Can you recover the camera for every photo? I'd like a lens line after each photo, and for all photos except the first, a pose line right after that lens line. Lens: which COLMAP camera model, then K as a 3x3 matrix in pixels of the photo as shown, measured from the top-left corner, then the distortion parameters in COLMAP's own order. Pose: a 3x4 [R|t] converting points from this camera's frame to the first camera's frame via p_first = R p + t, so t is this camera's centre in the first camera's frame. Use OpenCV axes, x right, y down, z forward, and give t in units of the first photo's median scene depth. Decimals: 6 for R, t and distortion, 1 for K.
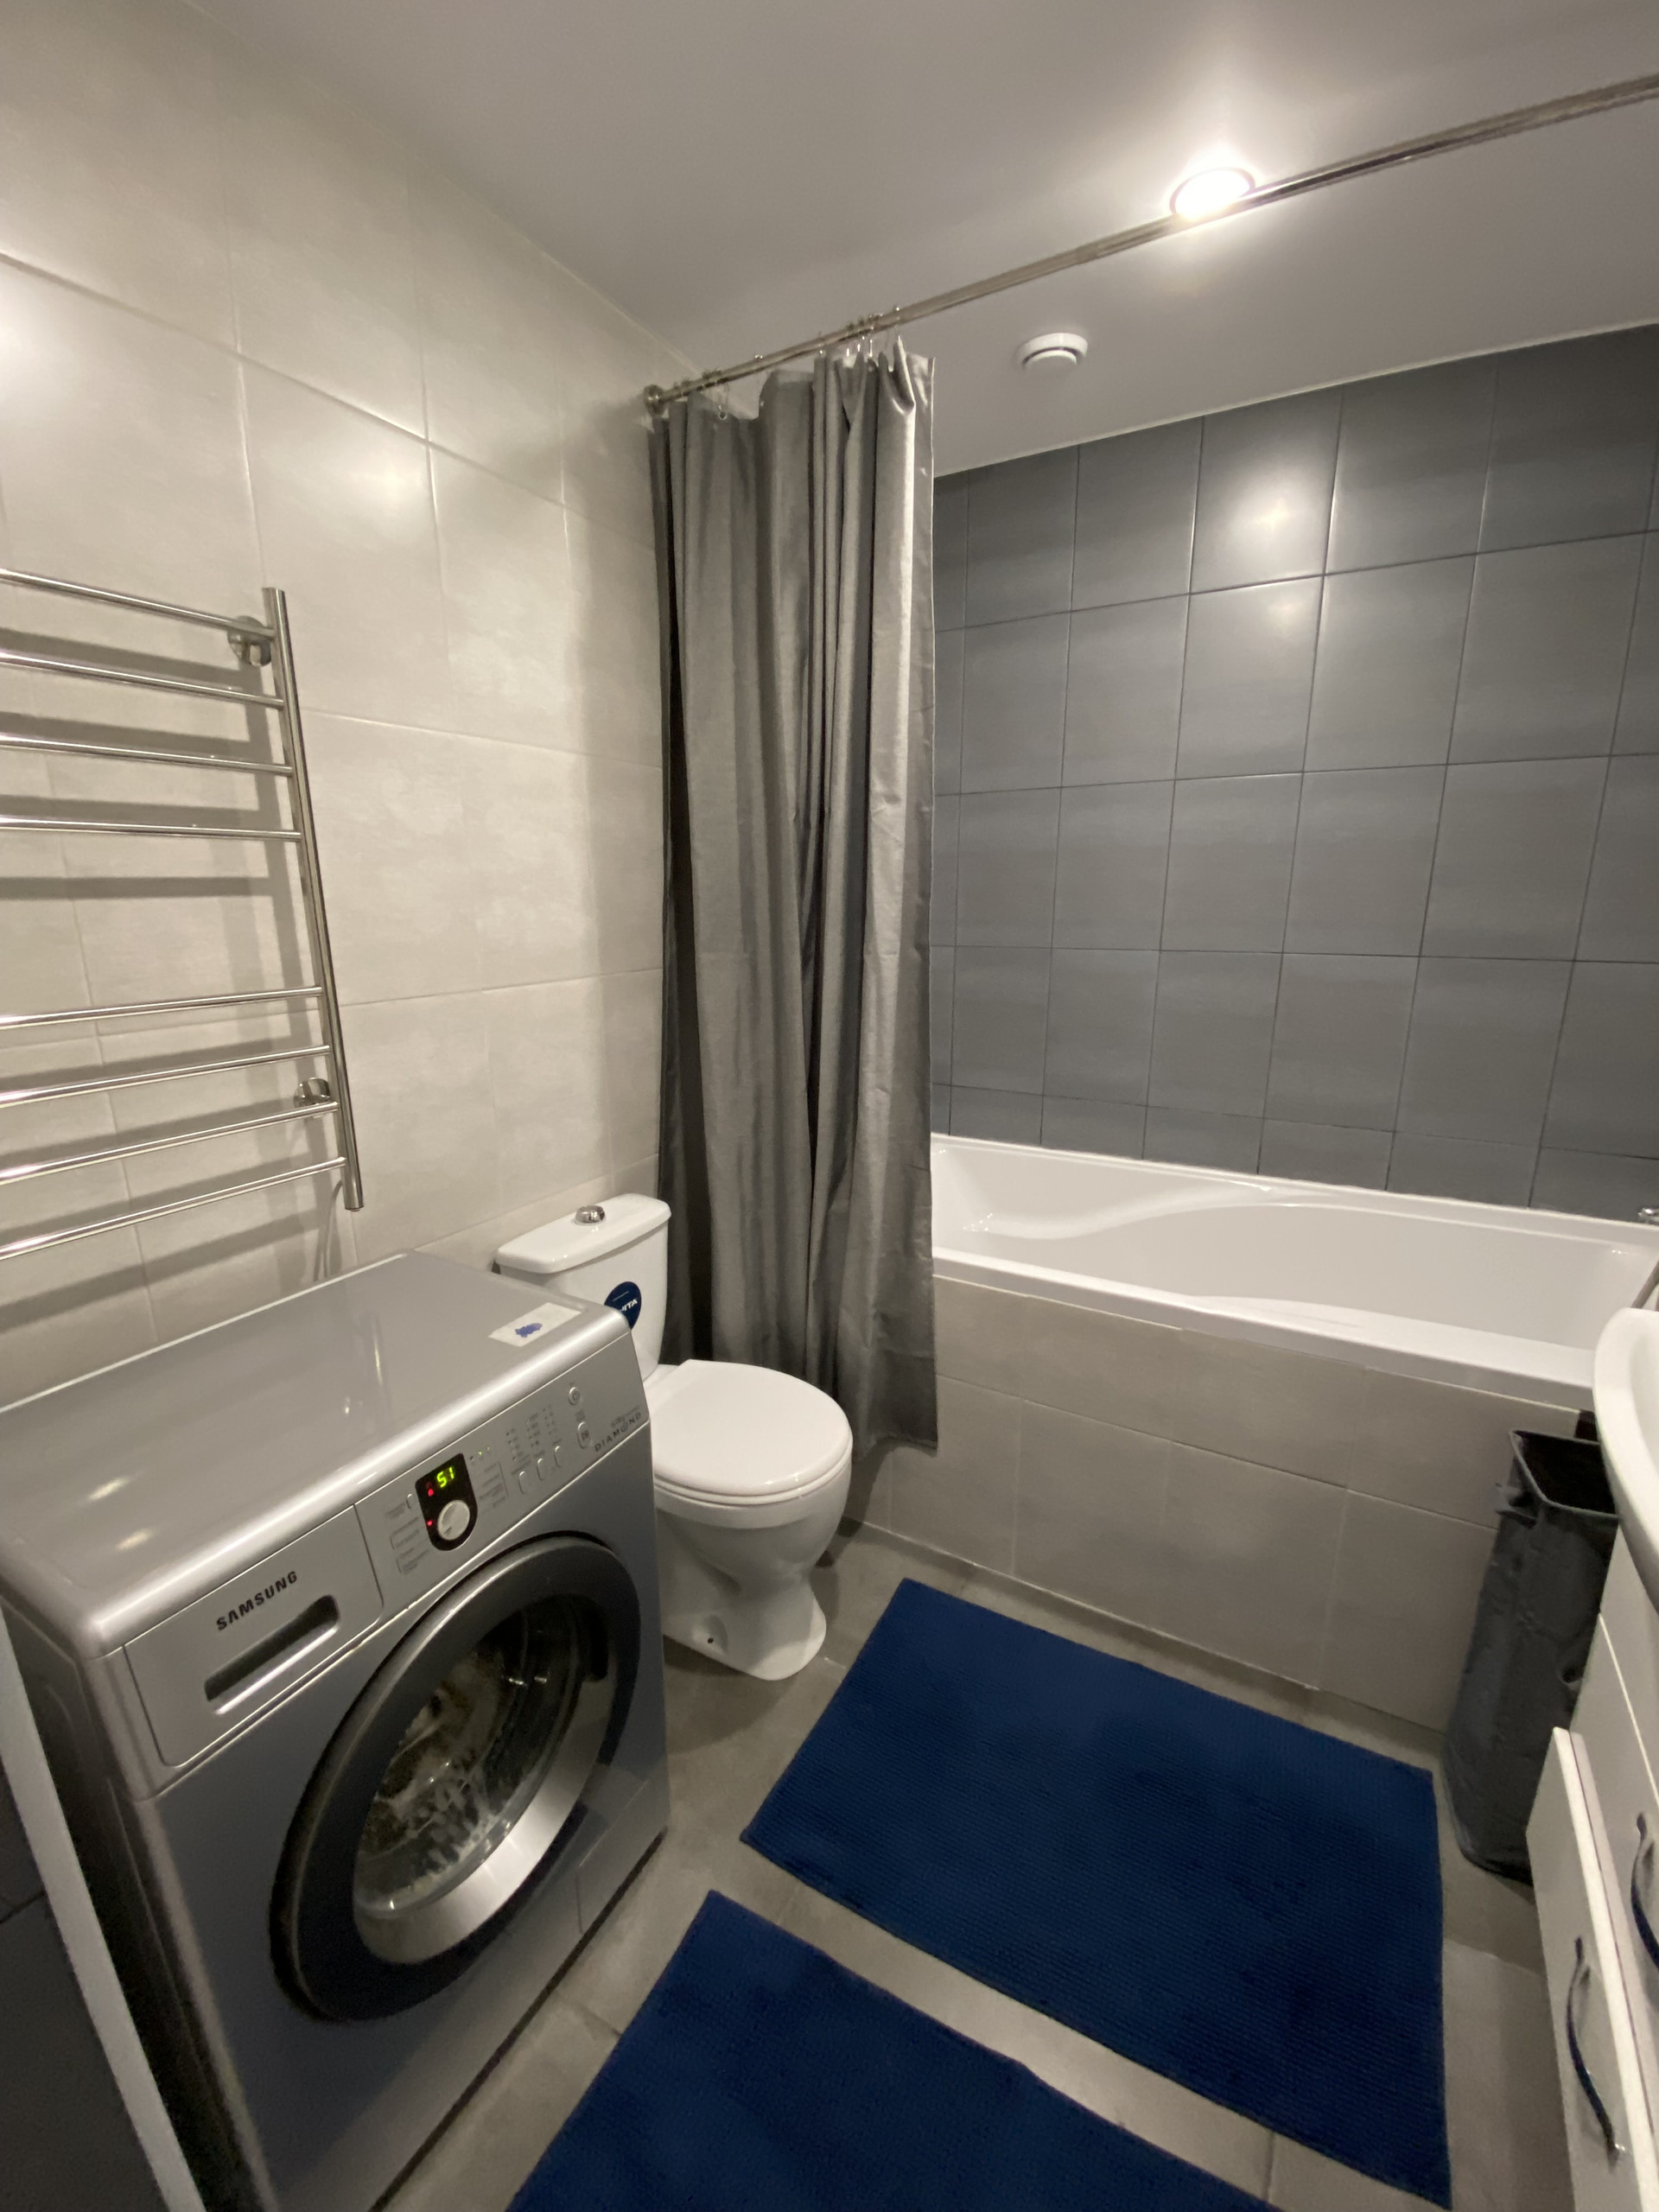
lens RADIAL K [[868.3, 0, 862.5], [0, 868.3, 1107.9], [0, 0, 1]] dist [0.033551, -0.032700]
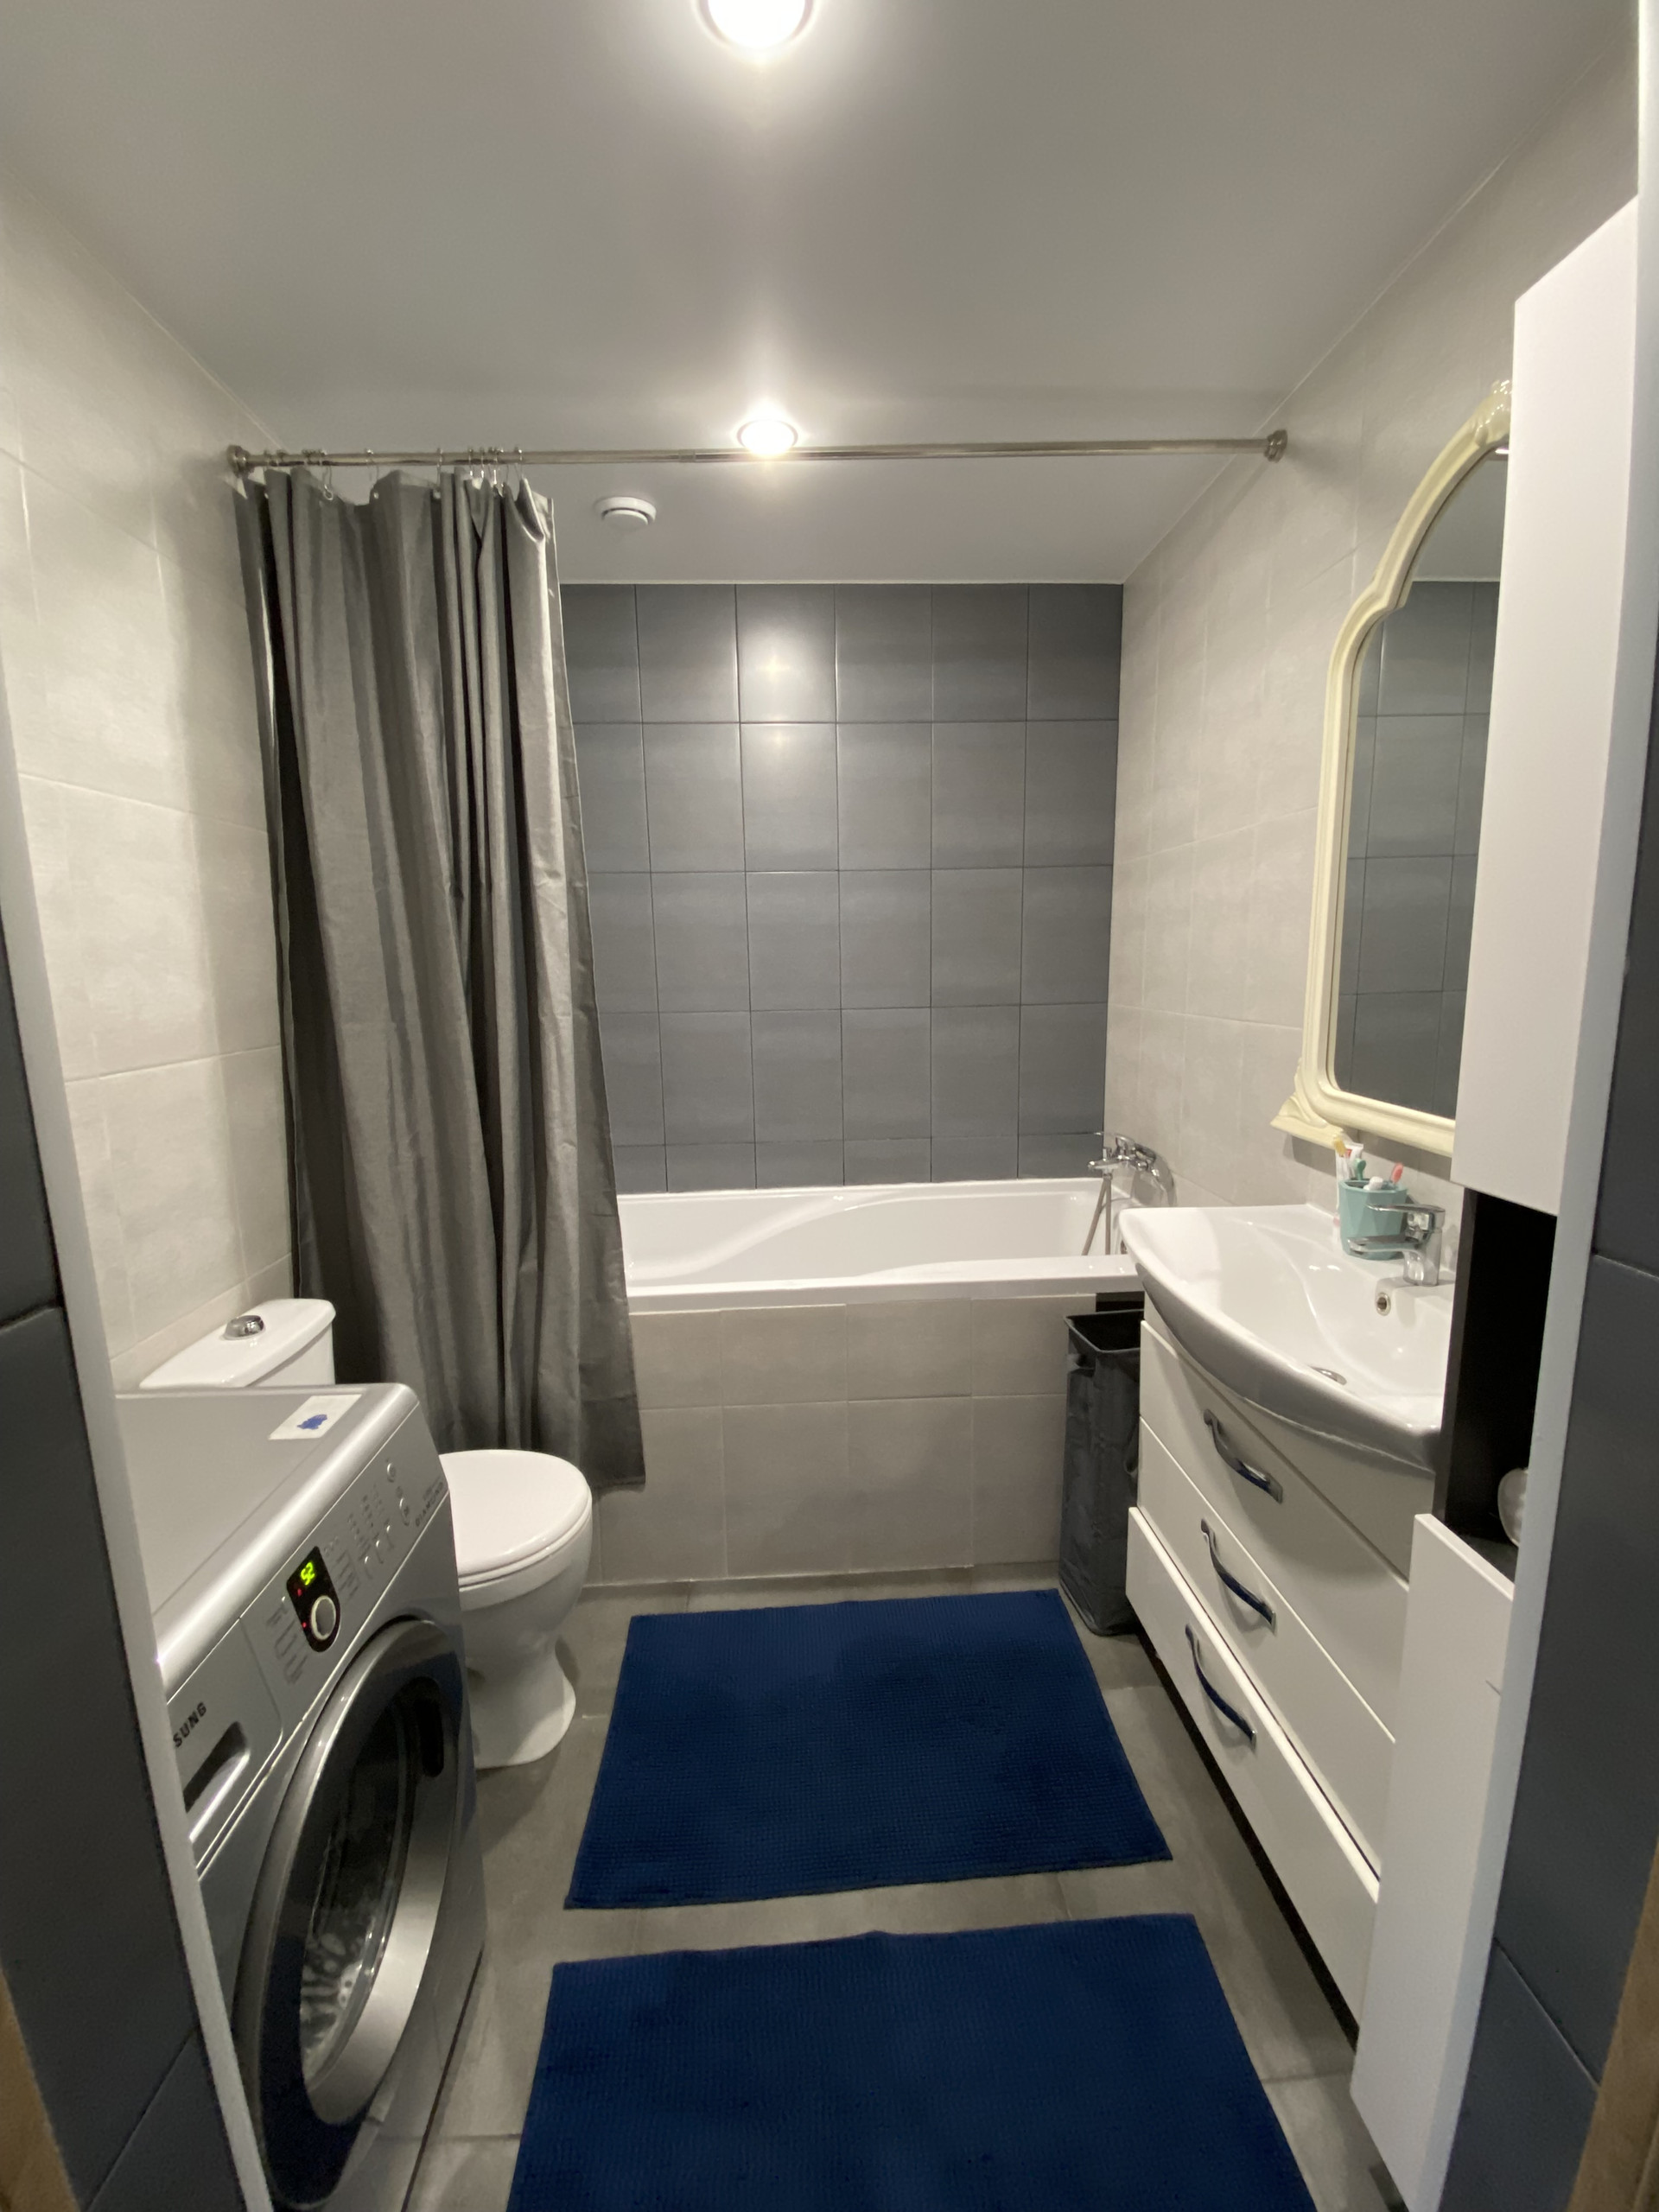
lens RADIAL K [[883.7, 0, 825.5], [0, 883.7, 1118.3], [0, 0, 1]] dist [0.015899, -0.020717]
pose [[0.849908, -0.099809, 0.517392, -0.270774], [0.141333, 0.989098, -0.041360, 0.037633], [-0.507623, 0.108276, 0.854749, -0.076707]]
